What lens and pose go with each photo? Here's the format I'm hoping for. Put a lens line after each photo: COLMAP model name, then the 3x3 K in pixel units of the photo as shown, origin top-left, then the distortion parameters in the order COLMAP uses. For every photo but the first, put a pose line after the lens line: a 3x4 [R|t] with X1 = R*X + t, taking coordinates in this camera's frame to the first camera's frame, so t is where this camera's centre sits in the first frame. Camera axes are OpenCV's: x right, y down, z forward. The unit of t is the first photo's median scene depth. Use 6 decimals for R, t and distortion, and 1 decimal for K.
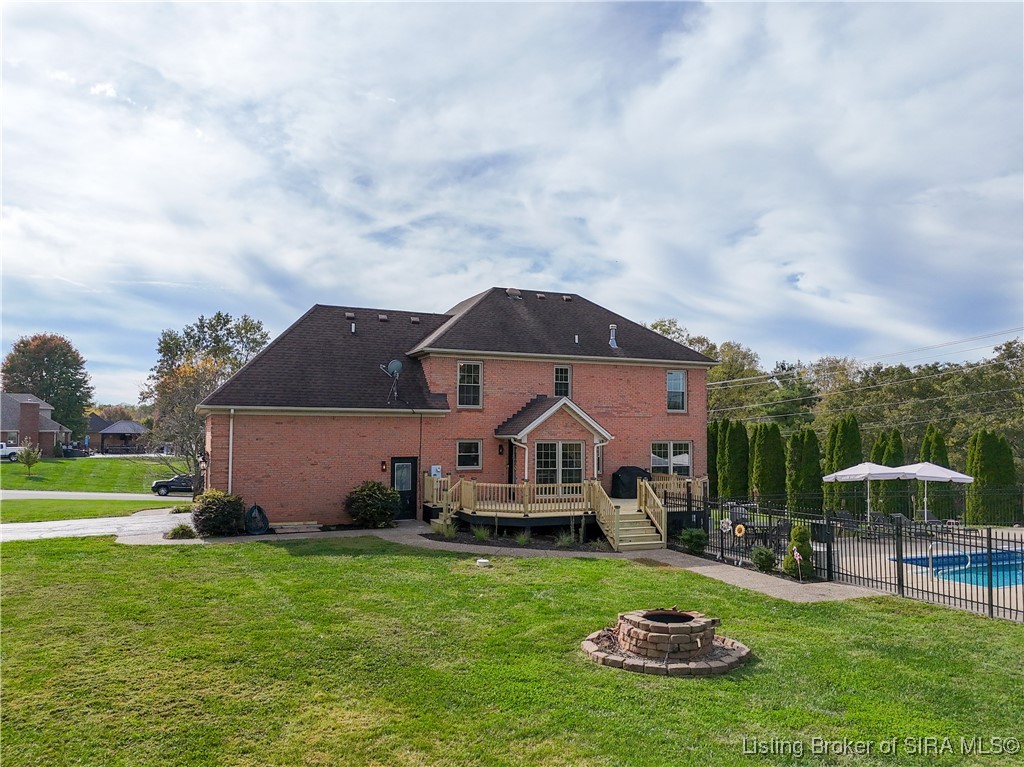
lens RADIAL K [[819.0, 0, 486.8], [0, 819.0, 387.9], [0, 0, 1]] dist [0.042461, -0.001621]
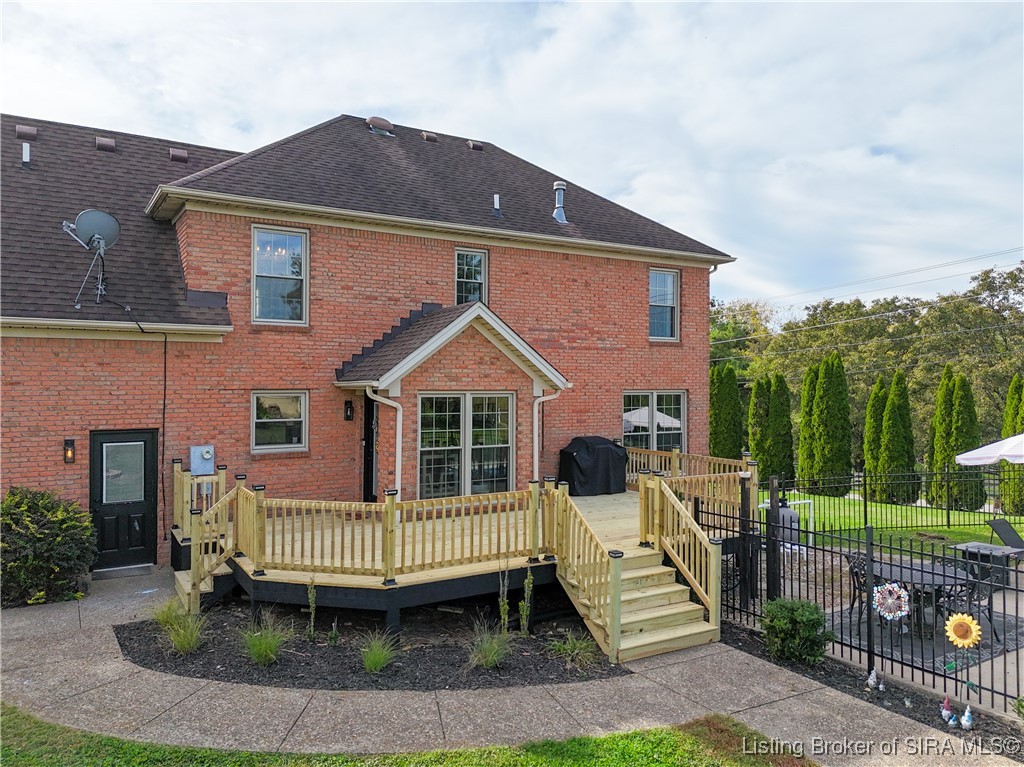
lens RADIAL K [[802.6, 0, 512.0], [0, 802.6, 383.5], [0, 0, 1]] dist [0.038508, -0.001381]
pose [[0.986614, -0.004095, 0.163020, 0.035983], [-0.004849, 0.998506, 0.054430, 0.032460], [-0.163000, -0.054492, 0.985120, 0.509472]]
